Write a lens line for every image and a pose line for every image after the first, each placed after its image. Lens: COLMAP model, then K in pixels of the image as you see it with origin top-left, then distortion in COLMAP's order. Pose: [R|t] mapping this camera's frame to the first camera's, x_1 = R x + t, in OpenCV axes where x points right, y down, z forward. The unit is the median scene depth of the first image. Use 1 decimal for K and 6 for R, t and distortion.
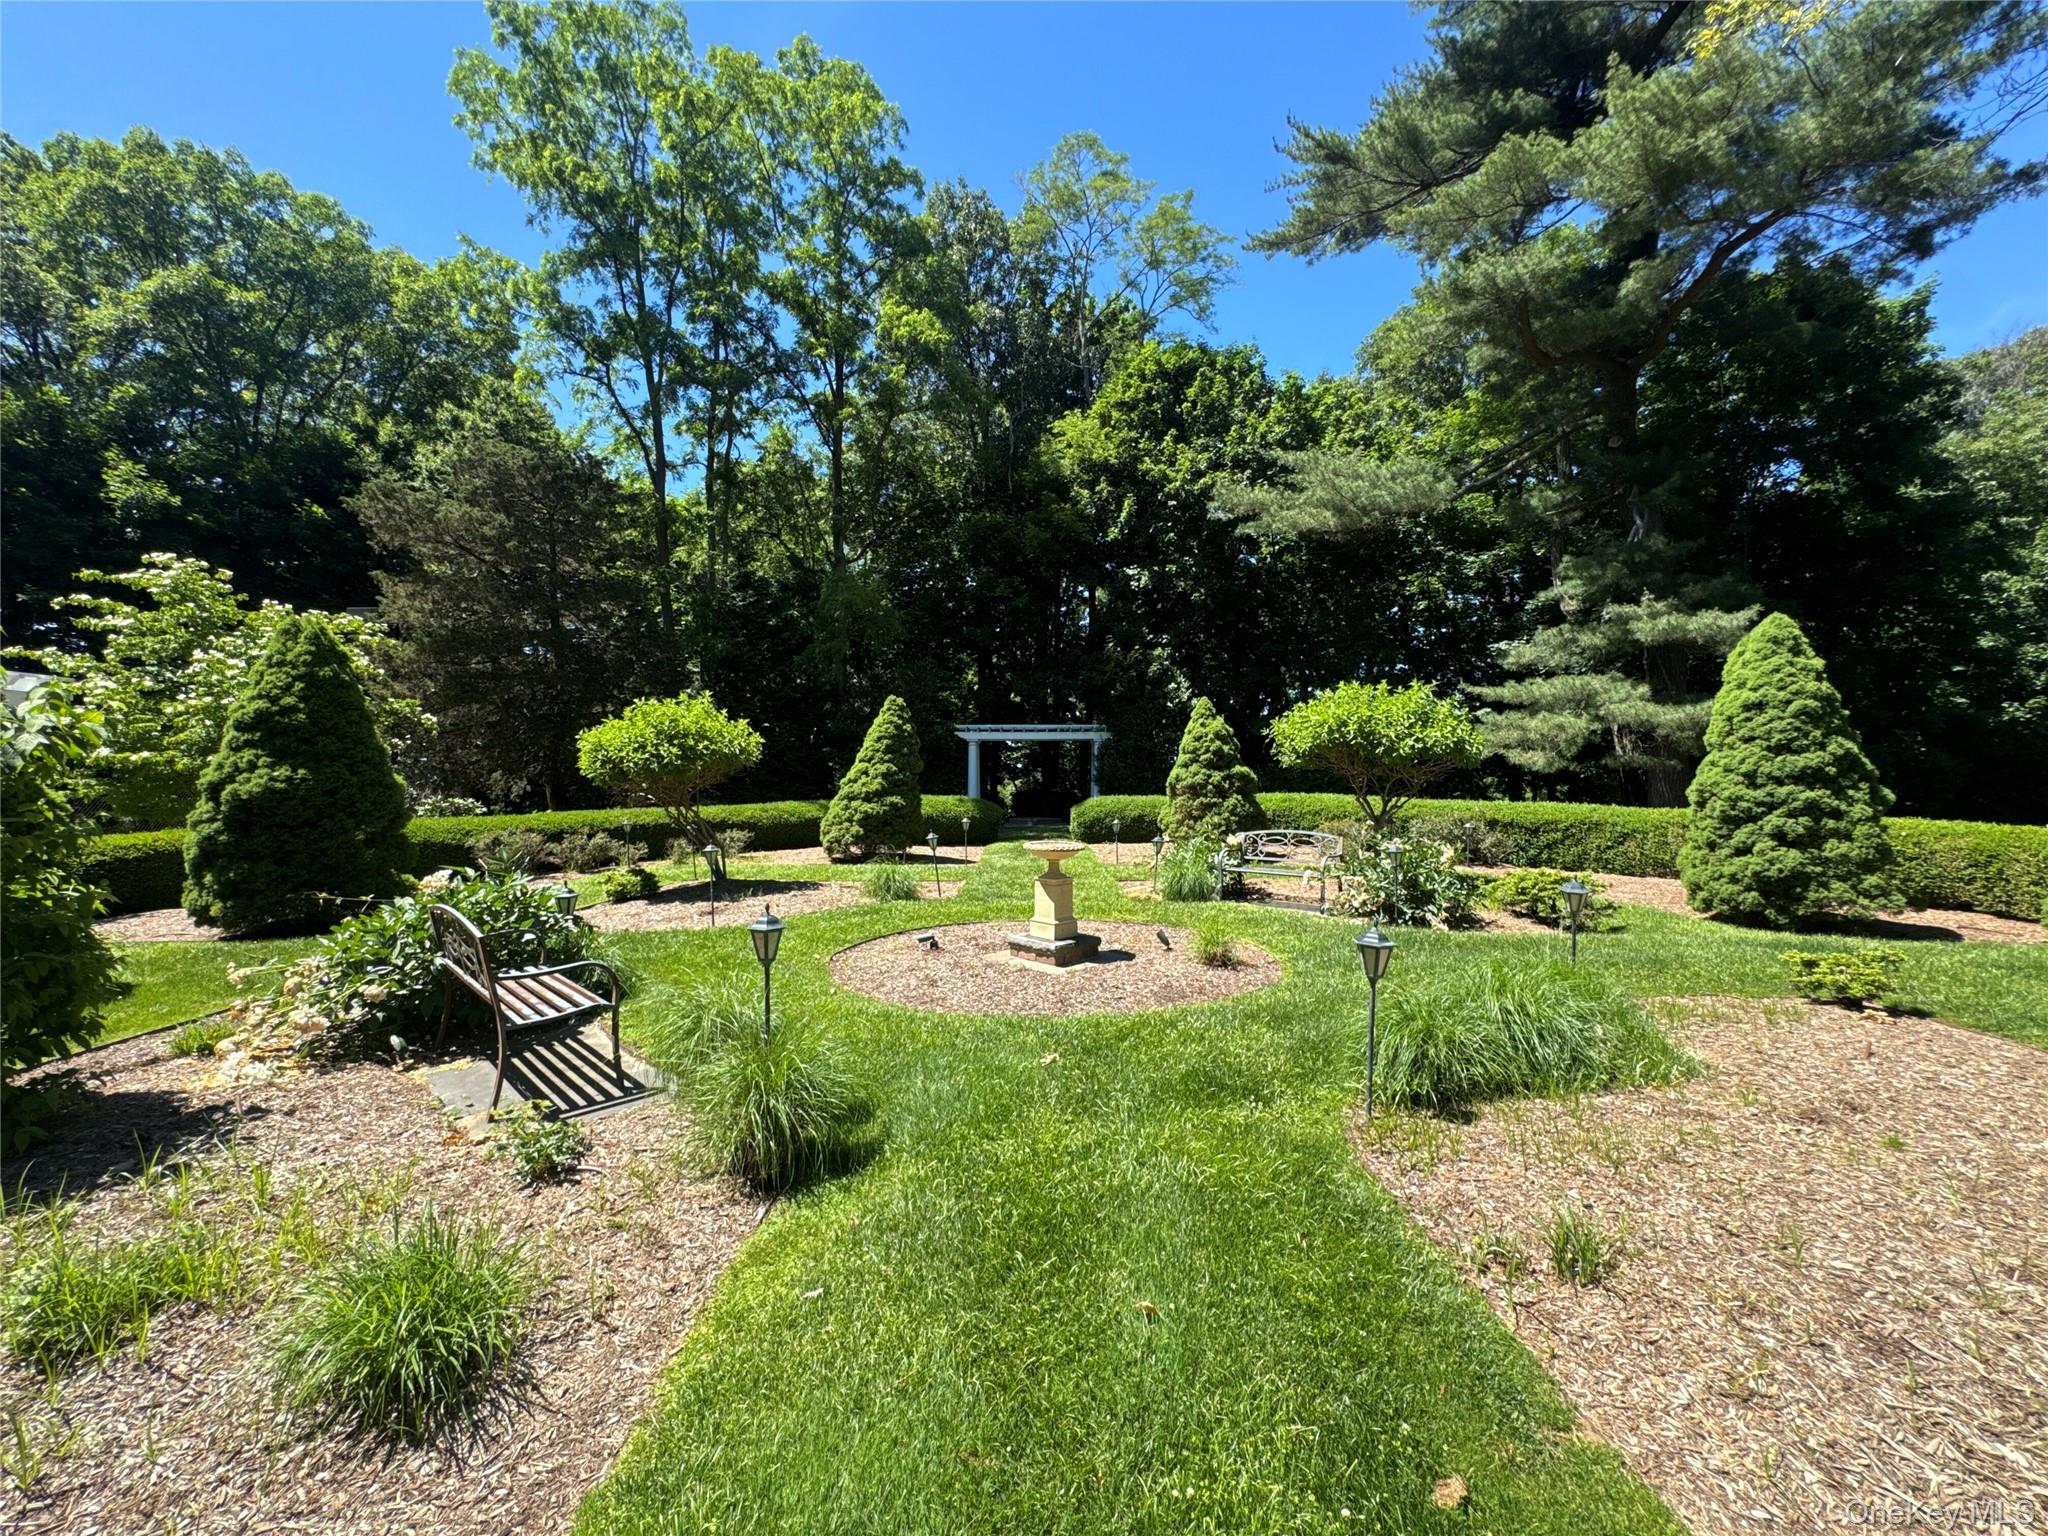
lens RADIAL K [[814.2, 0, 1024.0], [0, 814.2, 768.0], [0, 0, 1]] dist [-0.000035, -0.000071]
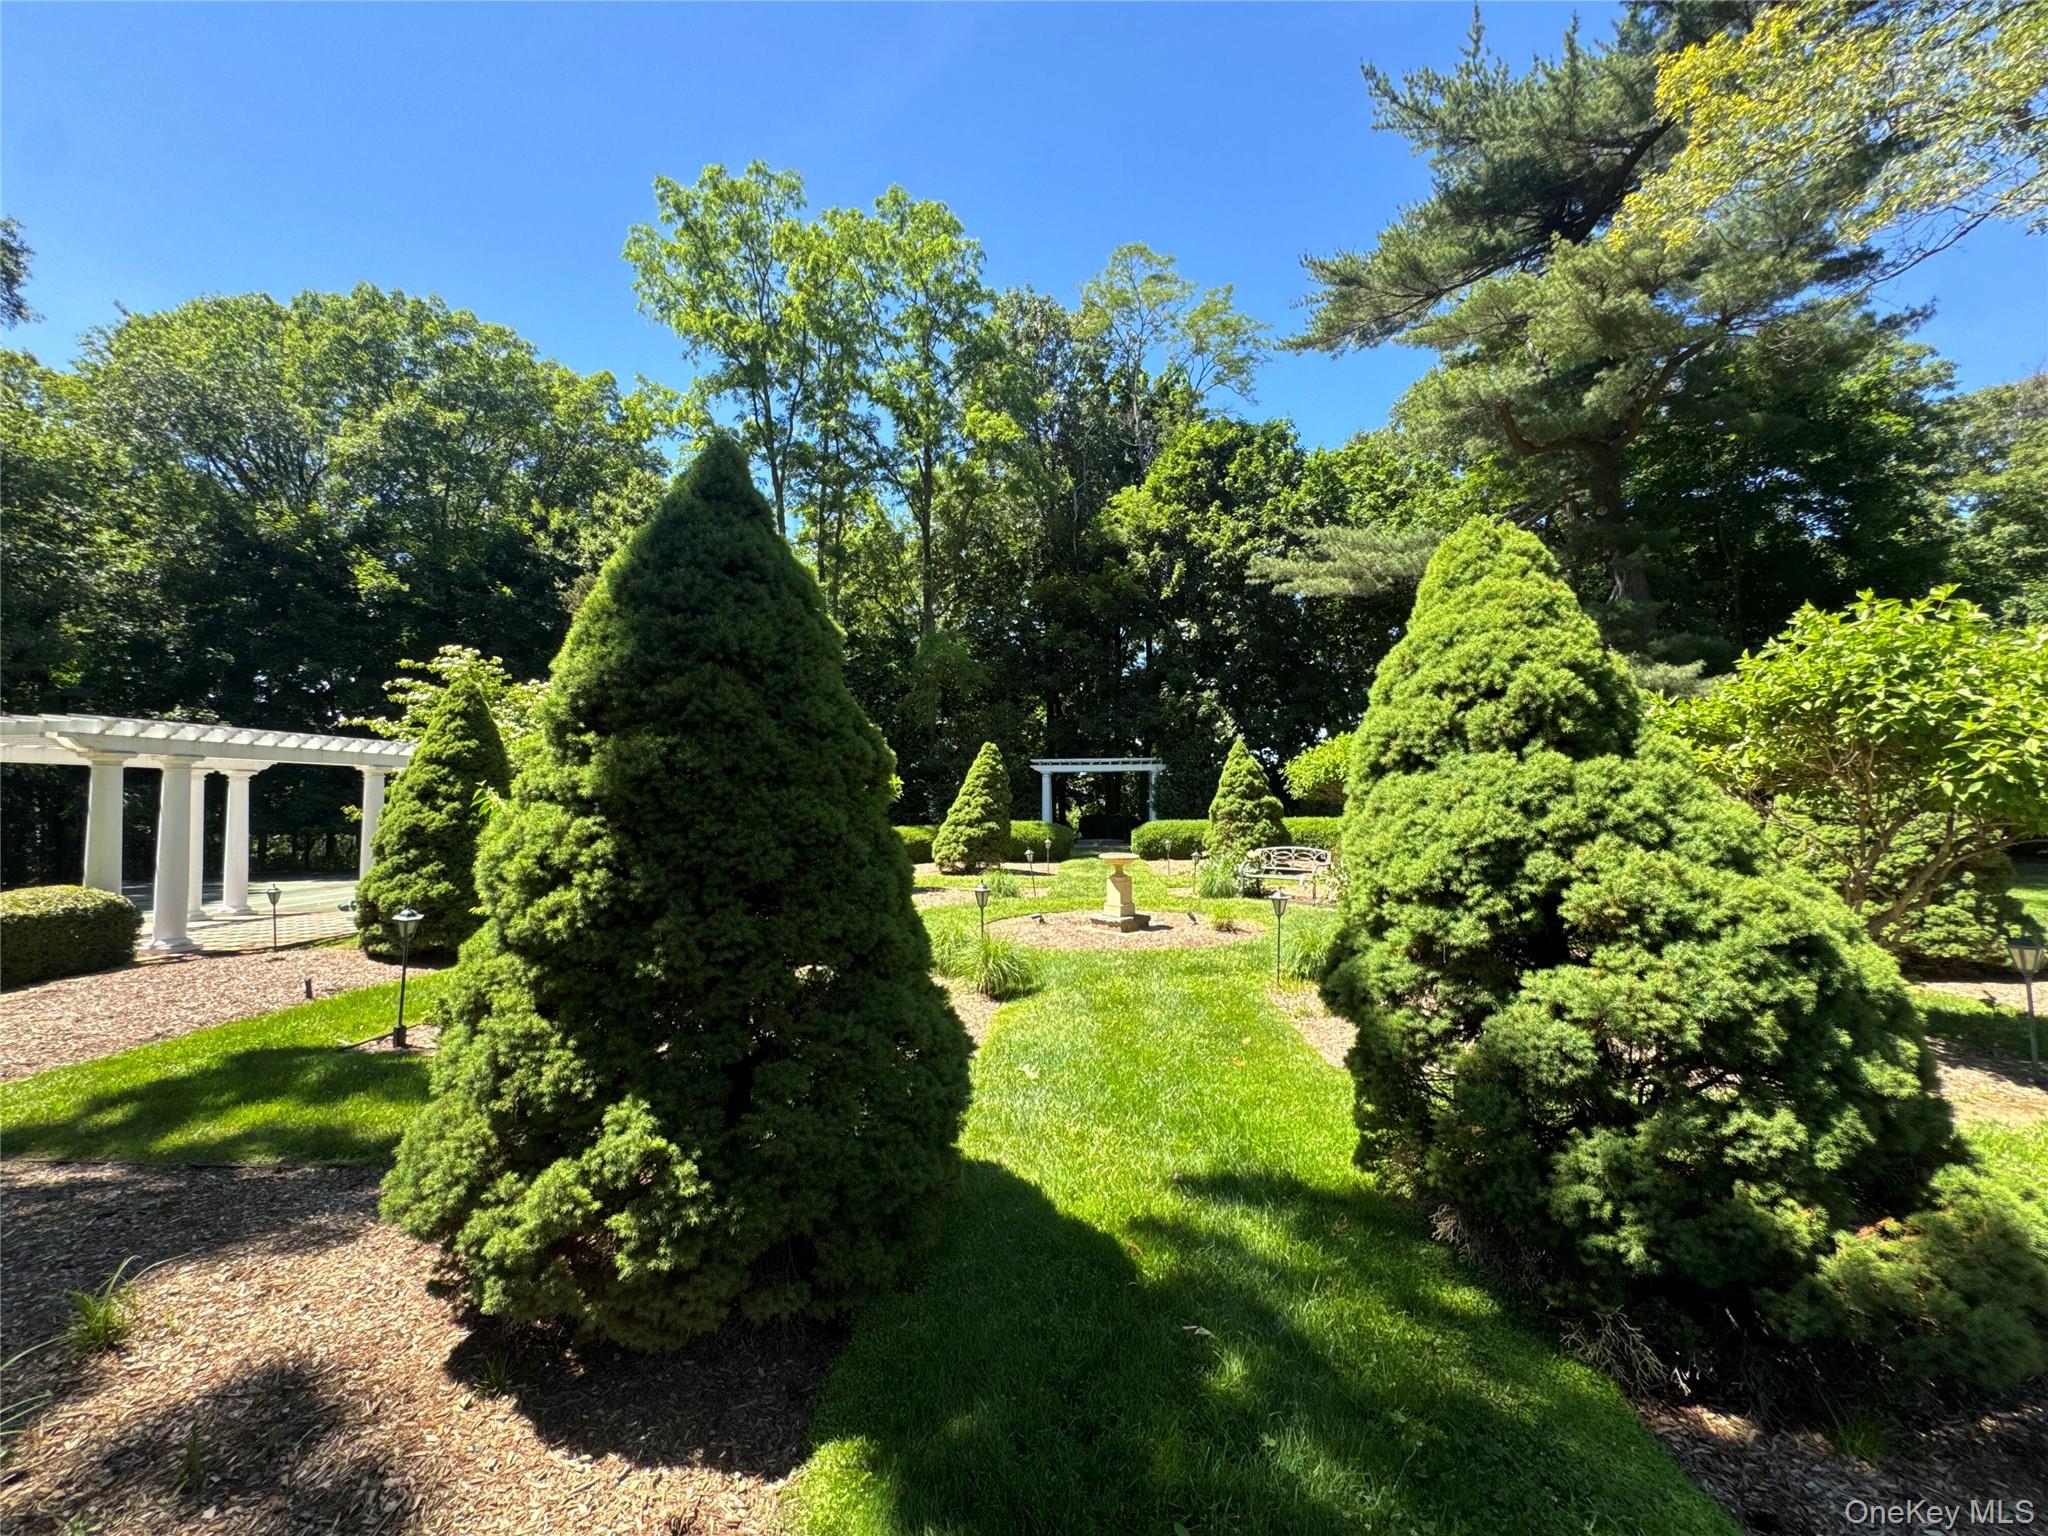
lens RADIAL K [[819.5, 0, 1022.6], [0, 819.5, 755.0], [0, 0, 1]] dist [0.012406, 0.000070]
pose [[0.997055, -0.011886, -0.075767, -0.007815], [0.008606, 0.999017, -0.043480, -0.008984], [0.076209, 0.042700, 0.996177, -0.173519]]
